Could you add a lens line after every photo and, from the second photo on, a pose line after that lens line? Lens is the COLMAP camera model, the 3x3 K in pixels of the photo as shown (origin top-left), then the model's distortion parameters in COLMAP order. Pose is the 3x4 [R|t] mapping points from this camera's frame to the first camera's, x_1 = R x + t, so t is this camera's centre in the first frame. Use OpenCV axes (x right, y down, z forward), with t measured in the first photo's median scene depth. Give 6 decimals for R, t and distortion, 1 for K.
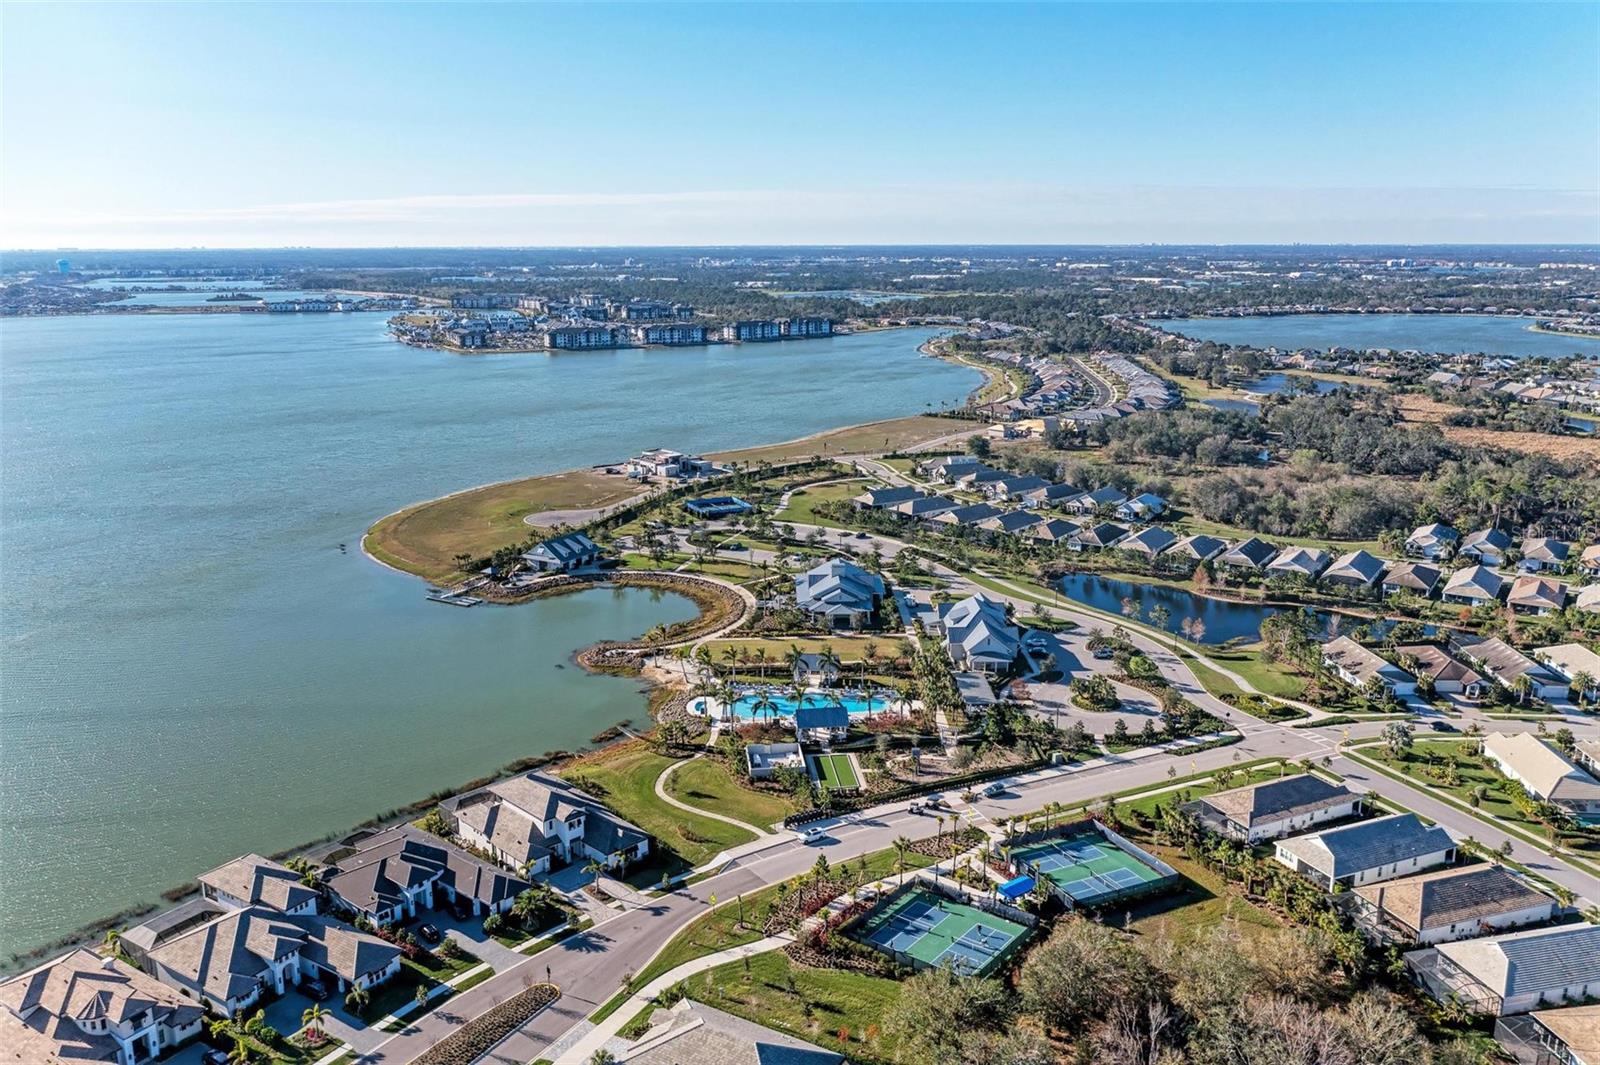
lens RADIAL K [[1233.1, 0, 795.2], [0, 1233.1, 535.9], [0, 0, 1]] dist [0.001165, -0.002123]
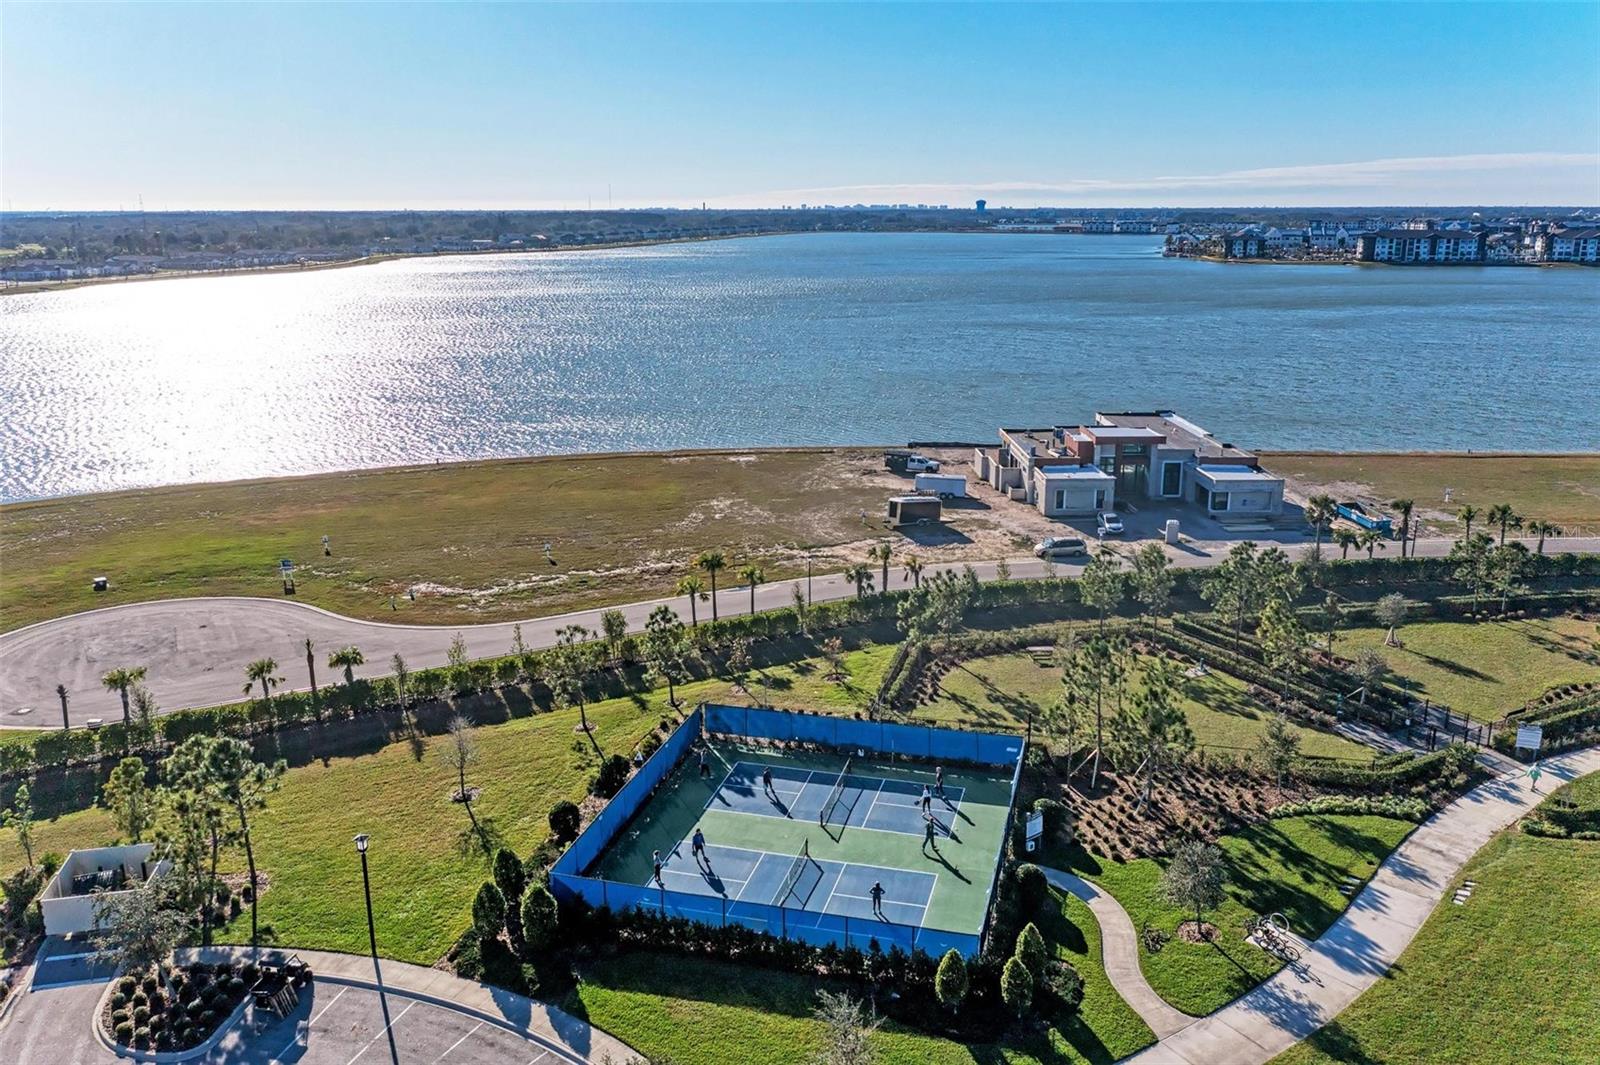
lens RADIAL K [[1233.1, 0, 795.2], [0, 1233.1, 535.9], [0, 0, 1]] dist [0.001165, -0.002123]
pose [[0.748939, 0.170741, -0.640264, 0.029295], [-0.152630, 0.984702, 0.084056, -0.103118], [0.644821, 0.034771, 0.763542, 1.415341]]
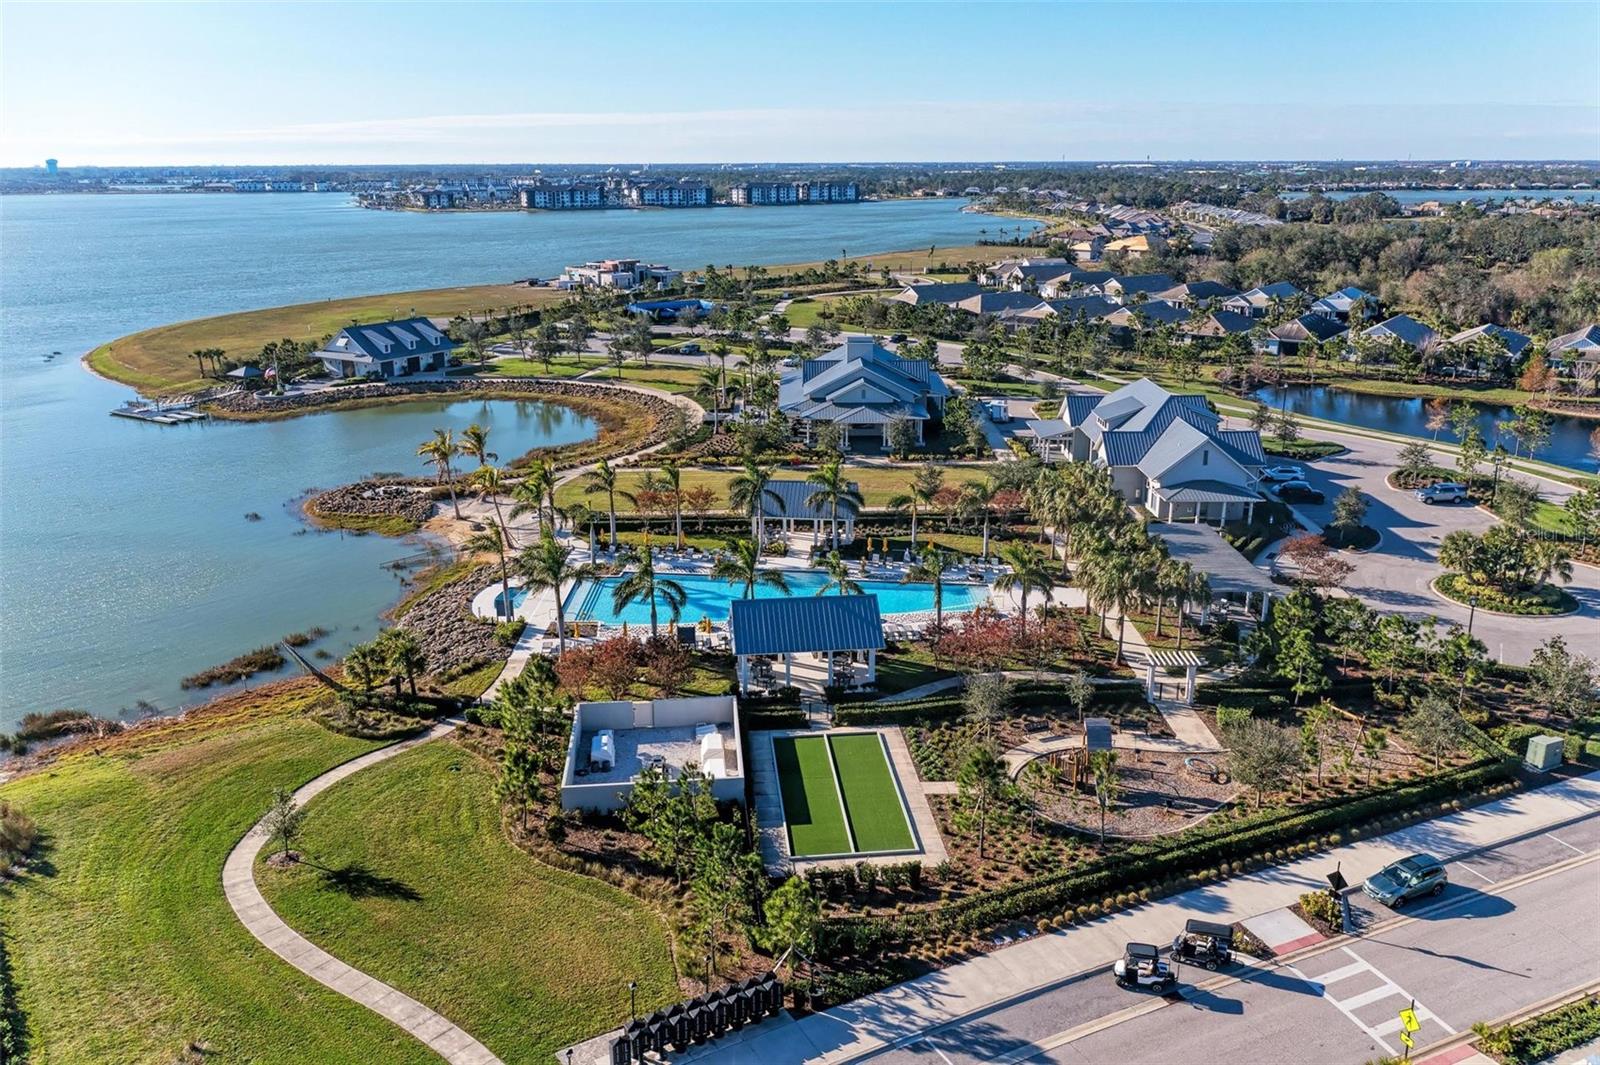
lens RADIAL K [[1233.1, 0, 795.2], [0, 1233.1, 535.9], [0, 0, 1]] dist [0.001165, -0.002123]
pose [[0.999771, 0.004721, -0.020879, 0.021885], [-0.003438, 0.998129, 0.061050, 0.085932], [0.021128, -0.060964, 0.997916, 0.554394]]
